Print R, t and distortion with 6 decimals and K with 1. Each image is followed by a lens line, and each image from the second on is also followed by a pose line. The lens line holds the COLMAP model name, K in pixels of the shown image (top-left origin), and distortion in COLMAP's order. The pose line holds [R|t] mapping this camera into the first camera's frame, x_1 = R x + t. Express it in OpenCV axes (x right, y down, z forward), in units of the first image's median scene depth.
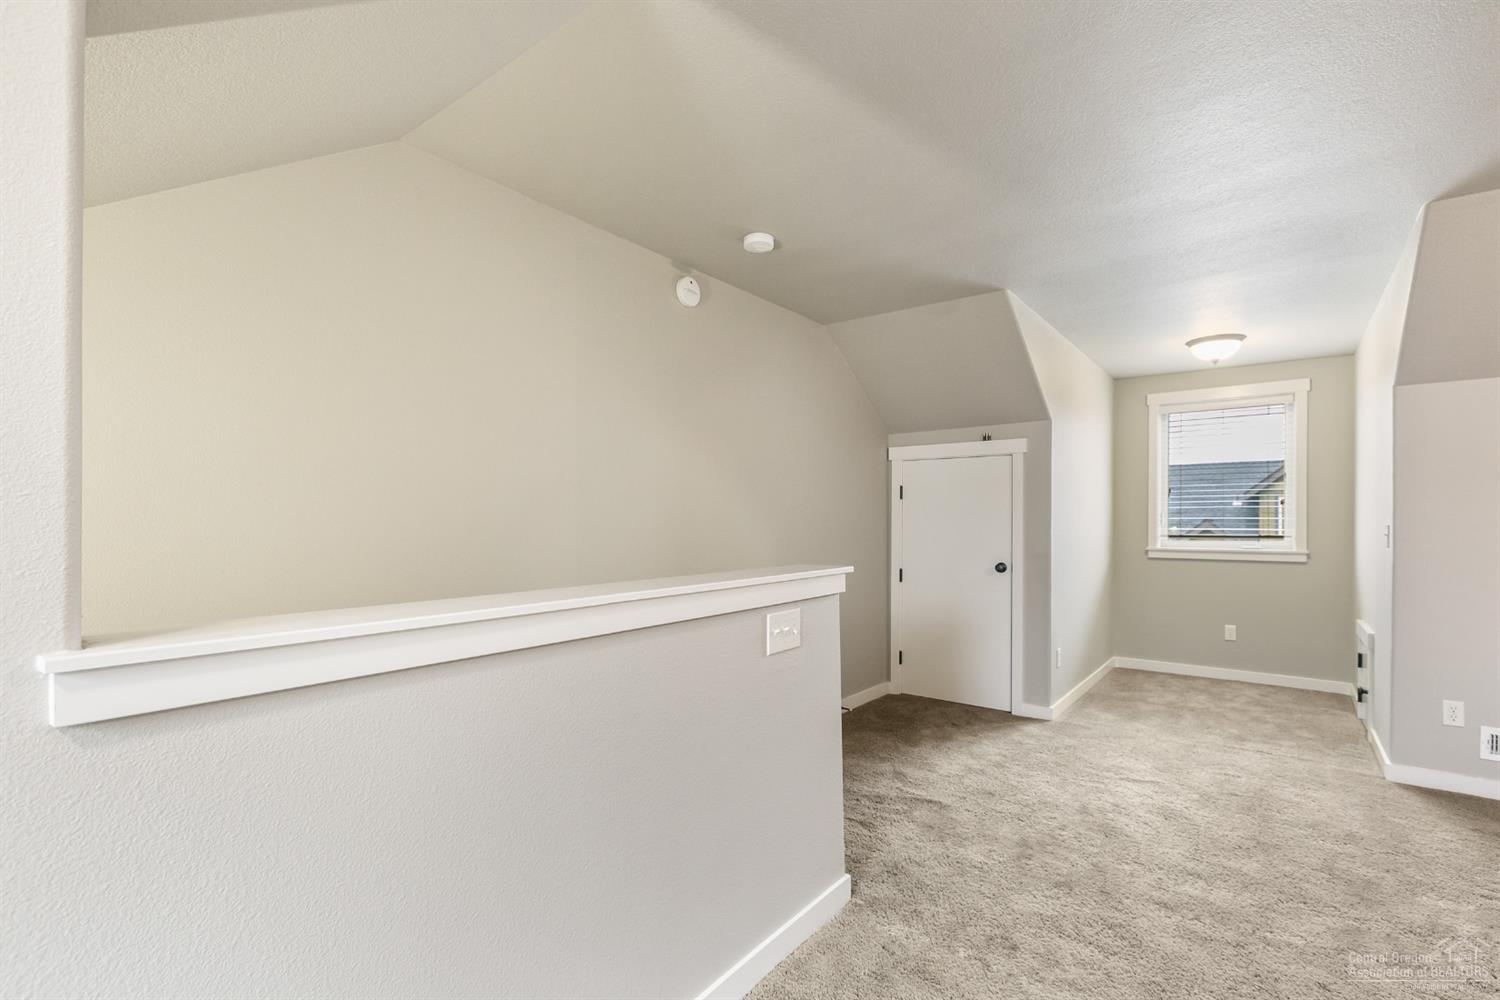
lens RADIAL K [[667.9, 0, 745.0], [0, 667.9, 522.0], [0, 0, 1]] dist [-0.001603, -0.000630]
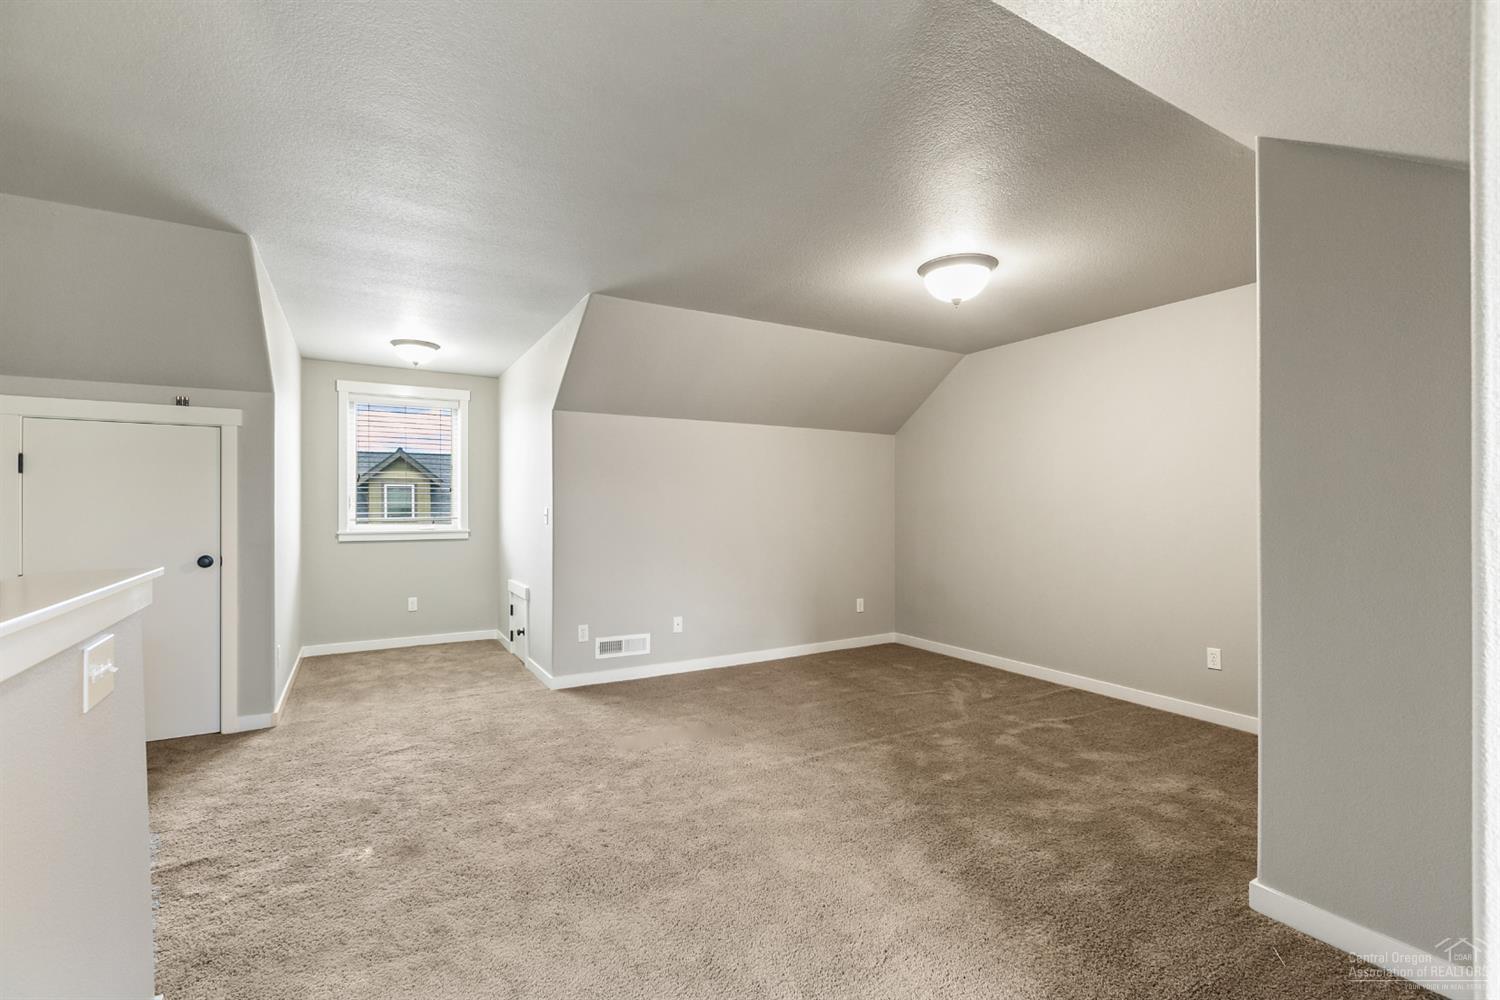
lens RADIAL K [[667.9, 0, 745.0], [0, 667.9, 502.4], [0, 0, 1]] dist [-0.001603, -0.000630]
pose [[0.368201, 0.003963, 0.929738, -0.158982], [0.002005, 0.999985, -0.005056, 0.000654], [-0.929744, 0.003726, 0.368188, 0.082586]]
